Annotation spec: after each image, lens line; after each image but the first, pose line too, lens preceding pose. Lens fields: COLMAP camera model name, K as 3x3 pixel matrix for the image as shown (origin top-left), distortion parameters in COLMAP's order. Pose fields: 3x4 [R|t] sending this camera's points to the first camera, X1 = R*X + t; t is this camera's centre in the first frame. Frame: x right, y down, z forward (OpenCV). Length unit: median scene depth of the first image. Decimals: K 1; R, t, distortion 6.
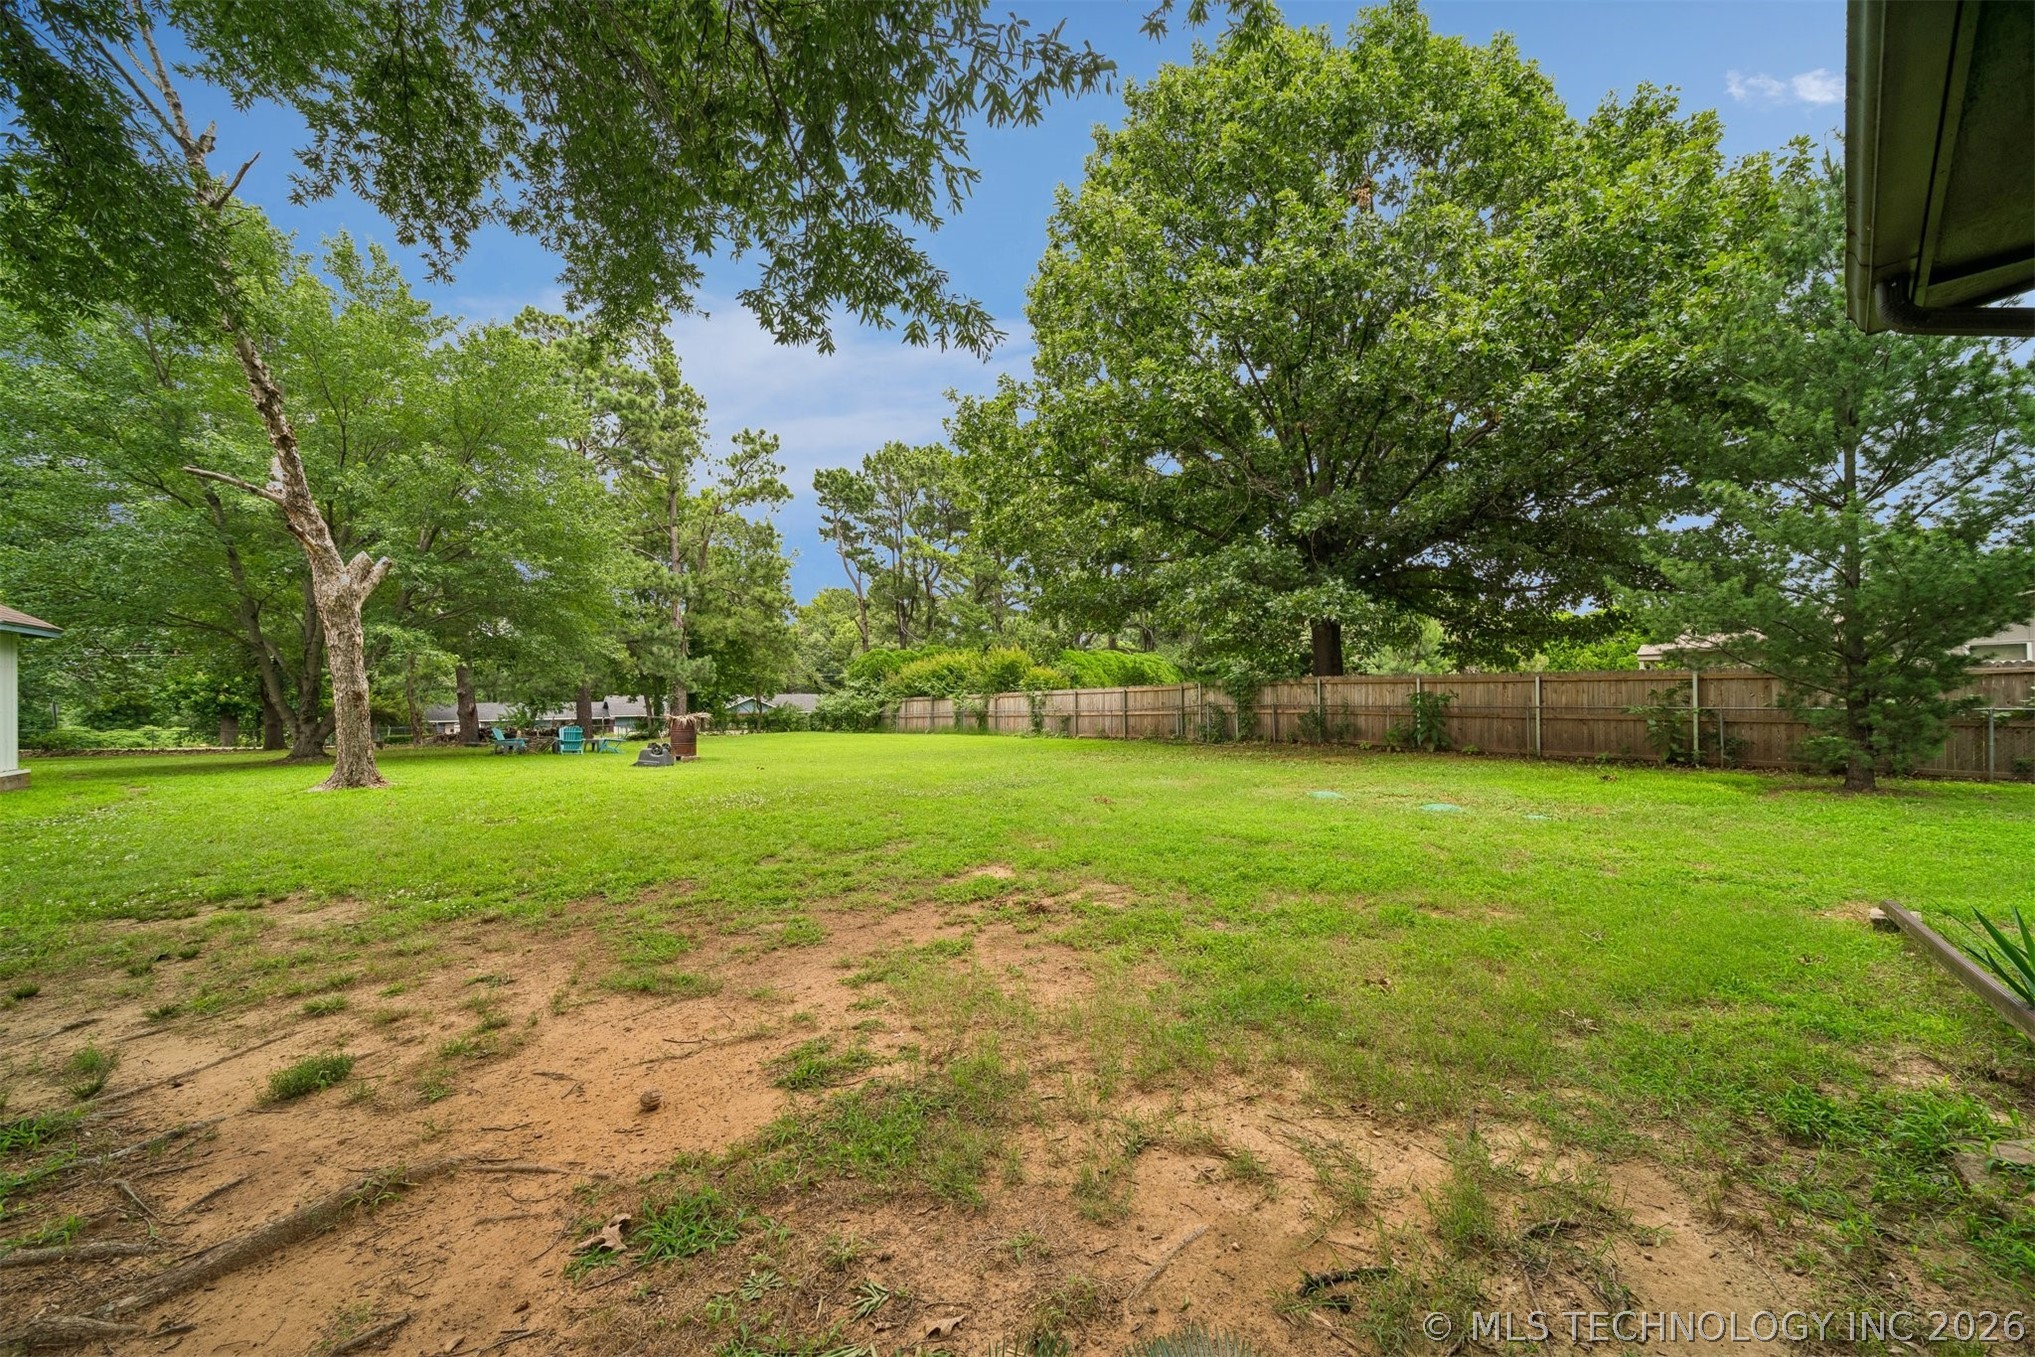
lens RADIAL K [[717.8, 0, 1016.9], [0, 717.8, 680.7], [0, 0, 1]] dist [0.001175, -0.001428]
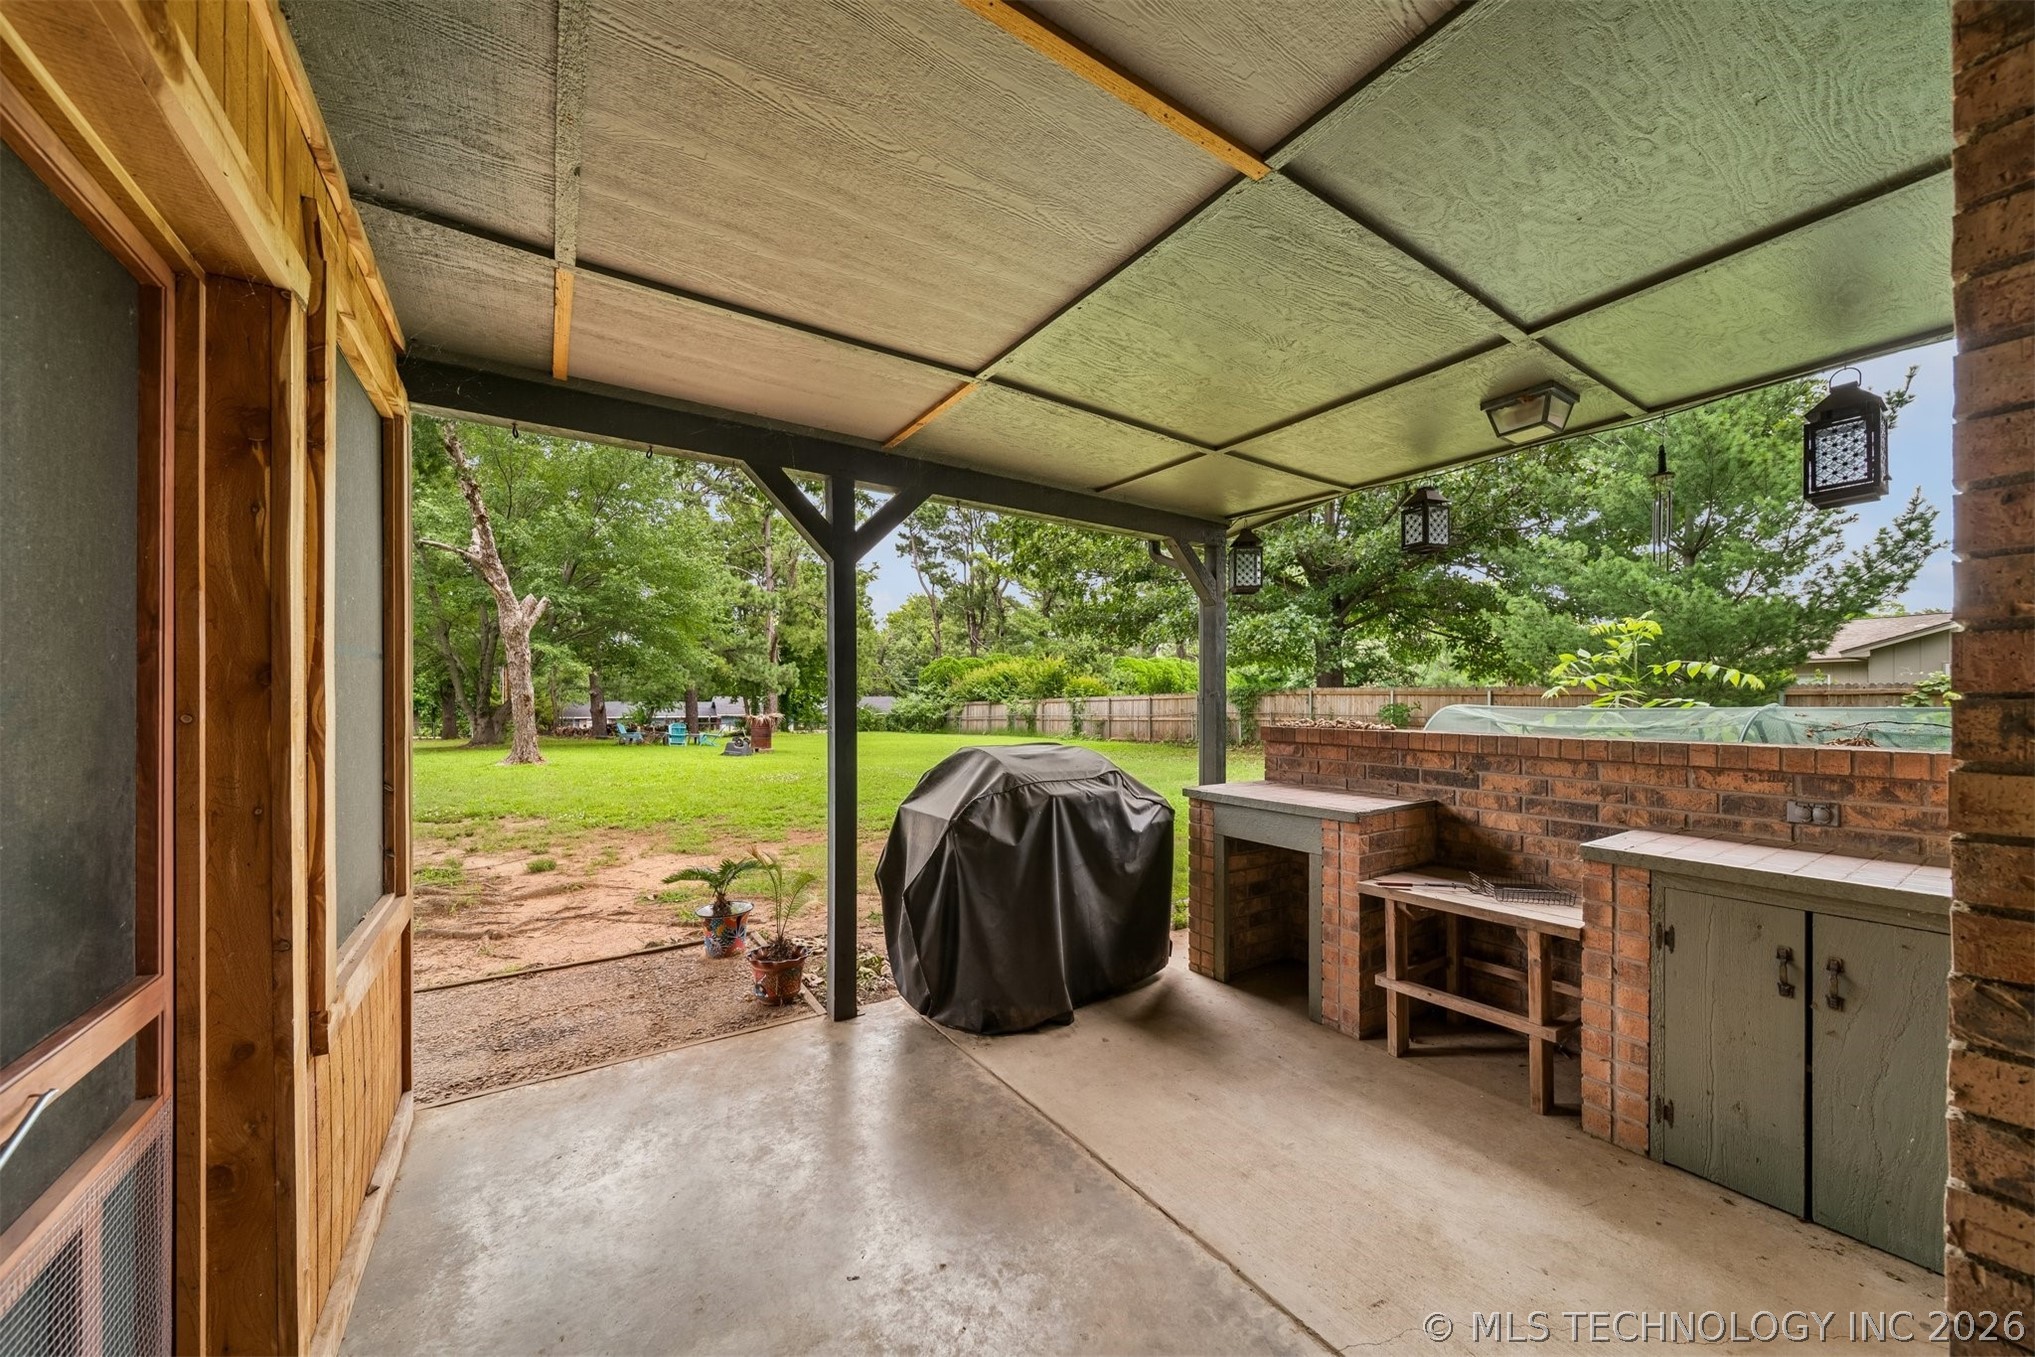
lens RADIAL K [[717.8, 0, 1017.5], [0, 717.8, 694.4], [0, 0, 1]] dist [0.001175, -0.001428]
pose [[0.992351, 0.010323, -0.123015, 0.067286], [-0.008652, 0.999863, 0.014110, -0.004565], [0.123144, -0.012938, 0.992304, -0.090254]]
